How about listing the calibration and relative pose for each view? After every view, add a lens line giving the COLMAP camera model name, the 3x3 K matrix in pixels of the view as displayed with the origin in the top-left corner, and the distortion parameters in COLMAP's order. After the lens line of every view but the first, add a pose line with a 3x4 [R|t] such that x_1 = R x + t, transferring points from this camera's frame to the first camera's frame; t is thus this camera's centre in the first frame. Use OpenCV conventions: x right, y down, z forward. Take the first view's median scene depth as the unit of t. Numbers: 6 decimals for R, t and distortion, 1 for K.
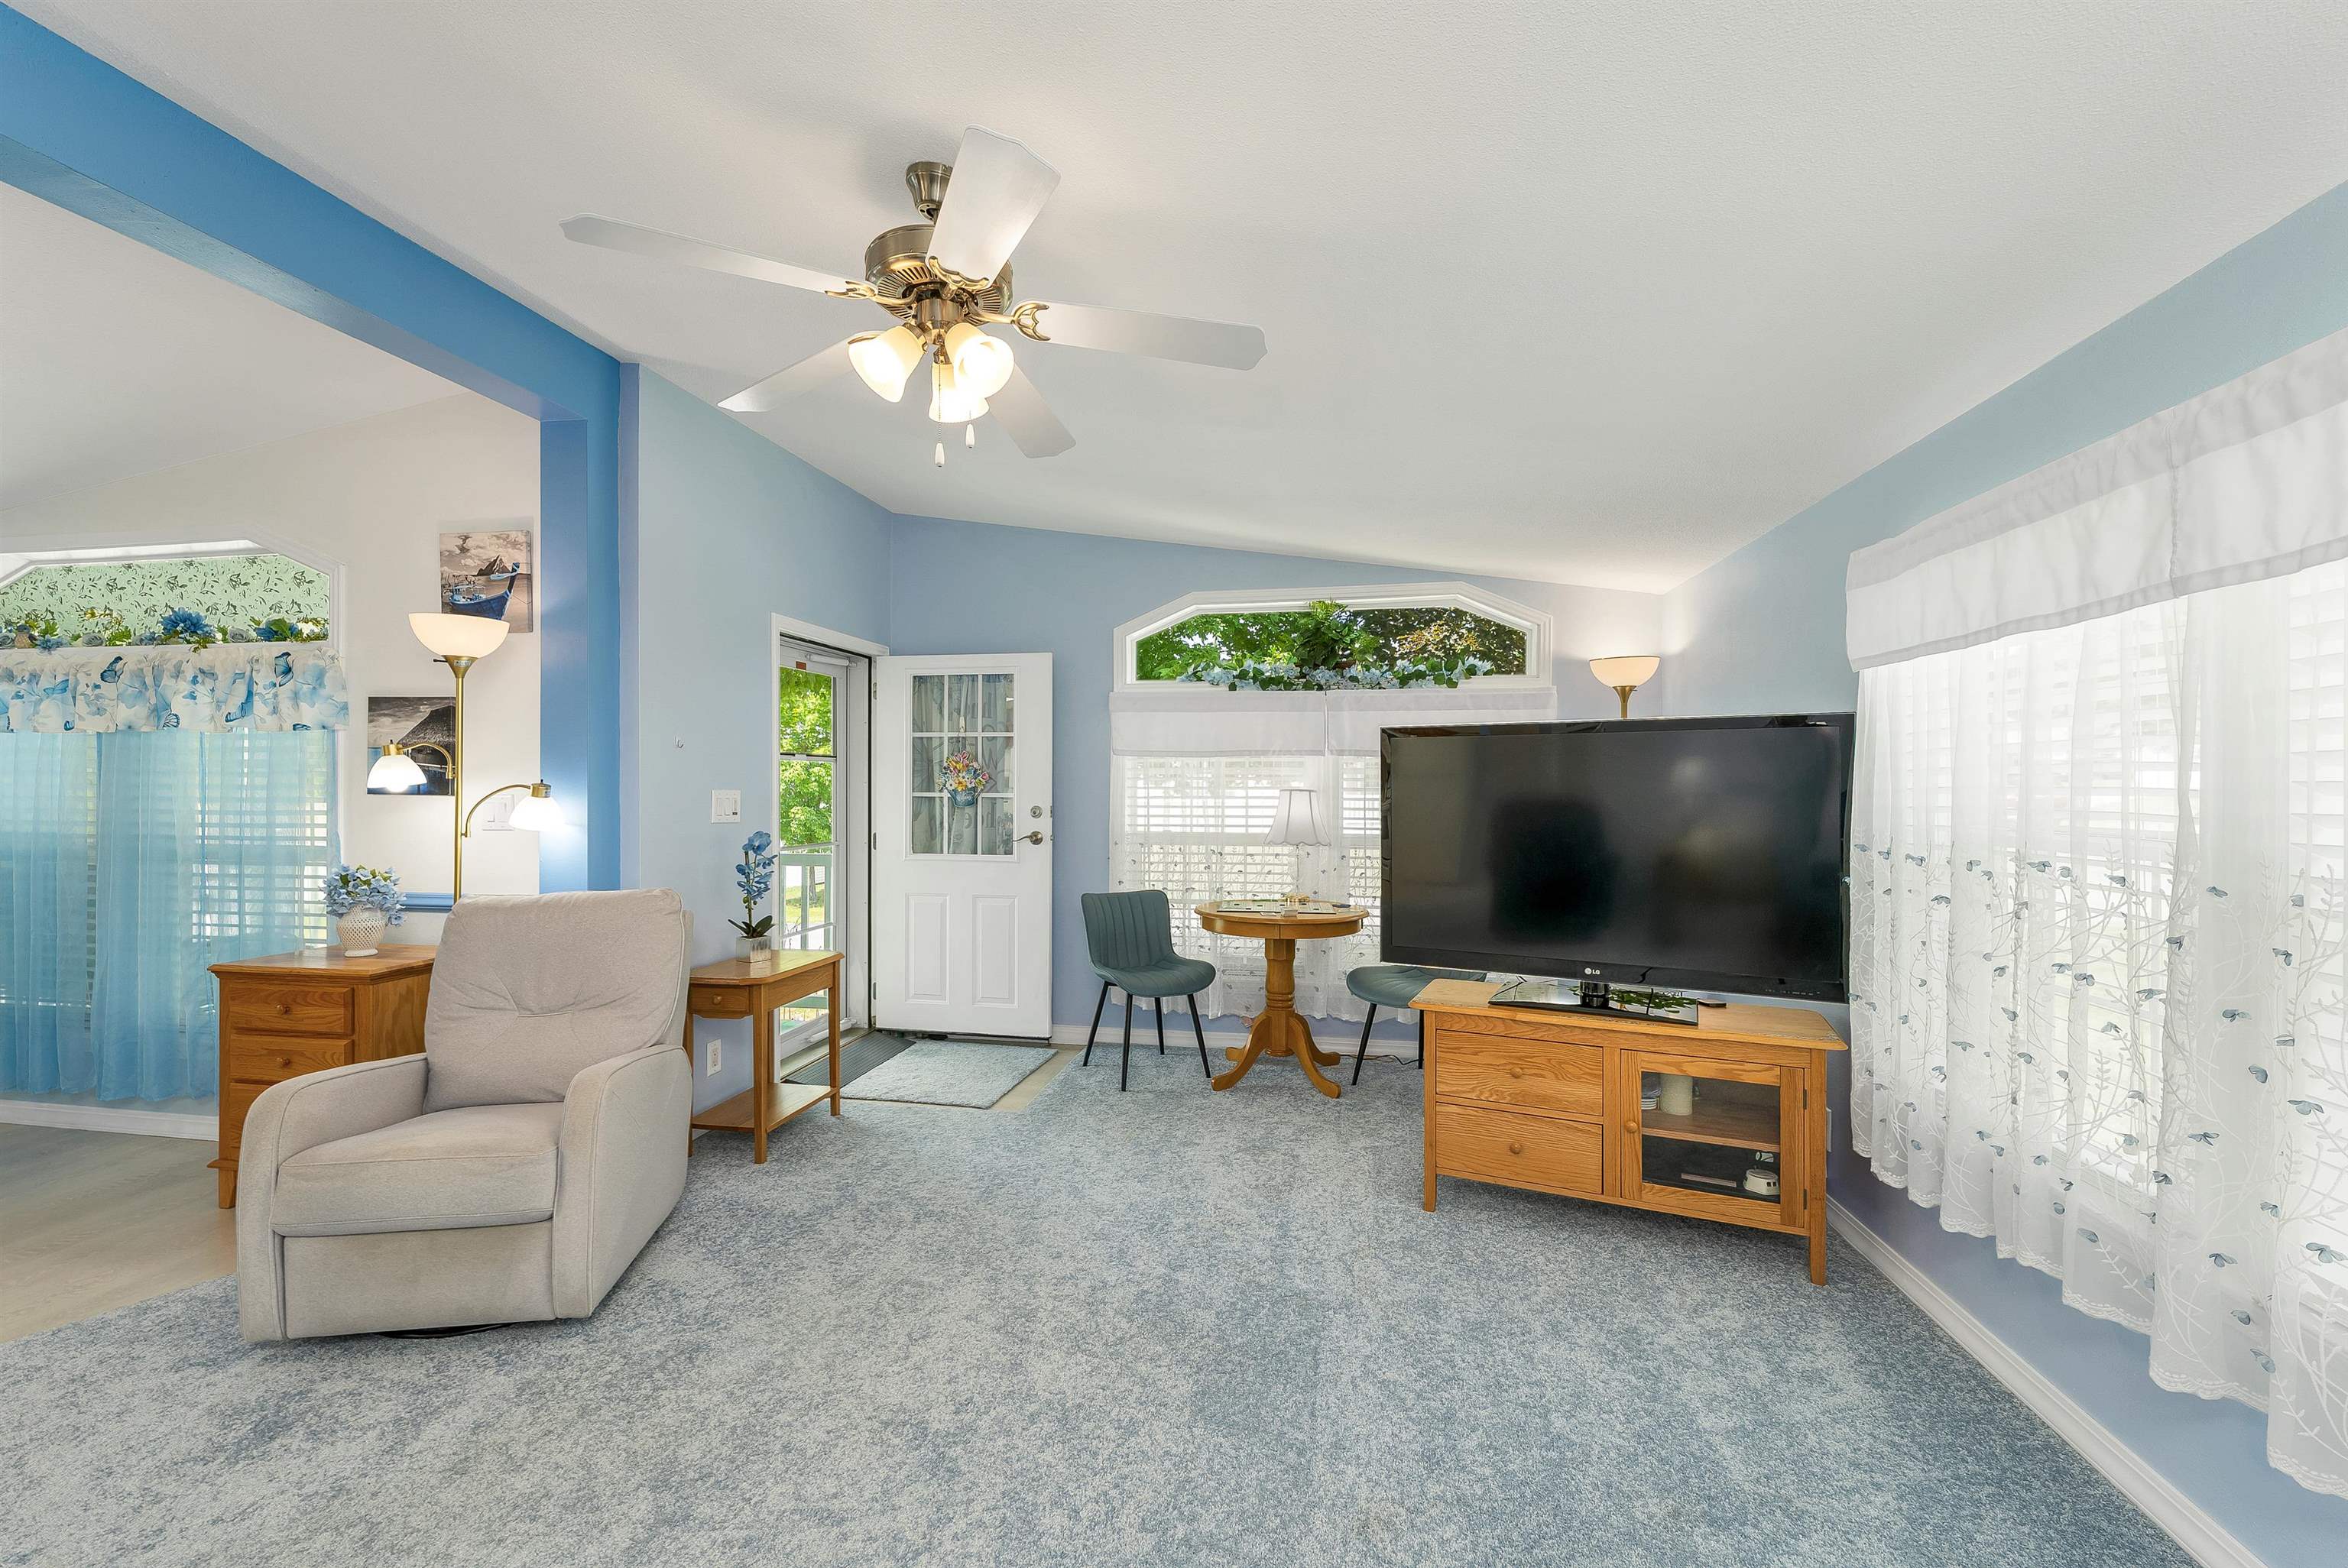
lens RADIAL K [[974.2, 0, 1154.0], [0, 974.2, 789.0], [0, 0, 1]] dist [0.002278, -0.001272]
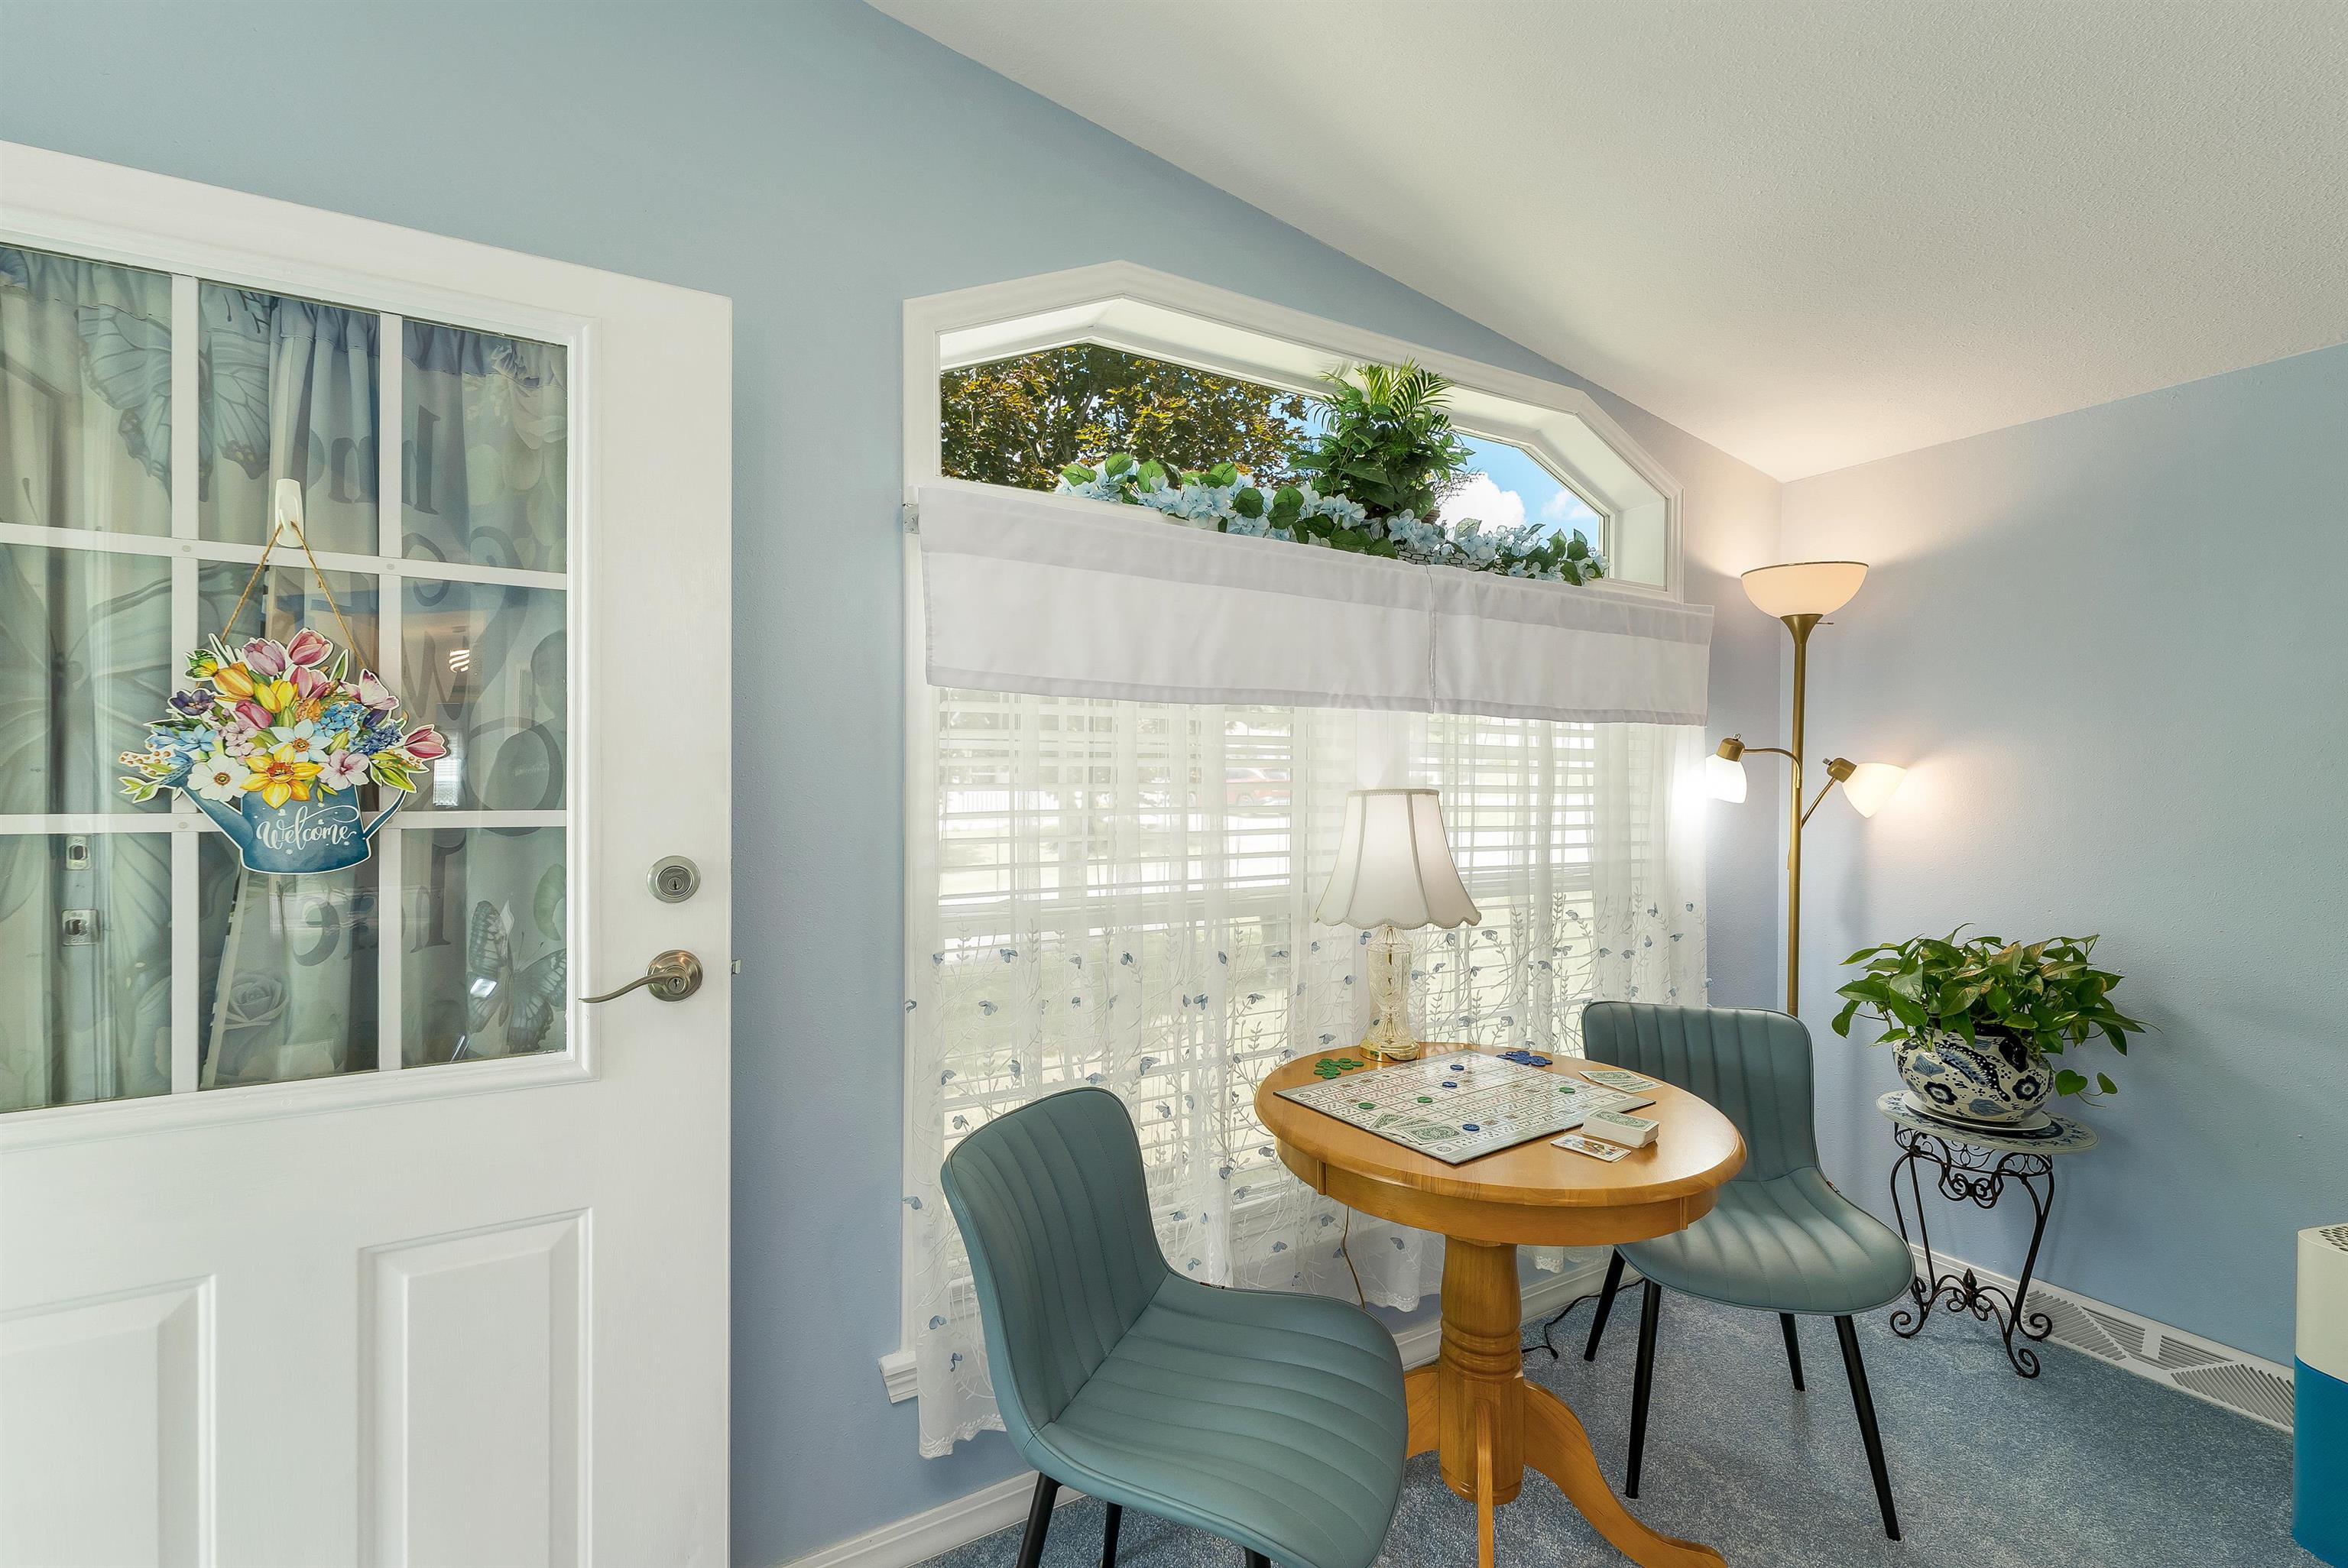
lens RADIAL K [[974.2, 0, 1158.3], [0, 974.2, 778.7], [0, 0, 1]] dist [0.002278, -0.001272]
pose [[0.759684, -0.002825, 0.650286, -0.192252], [-0.003866, 0.999953, 0.008862, -0.007004], [-0.650280, -0.009246, 0.759638, 0.701391]]
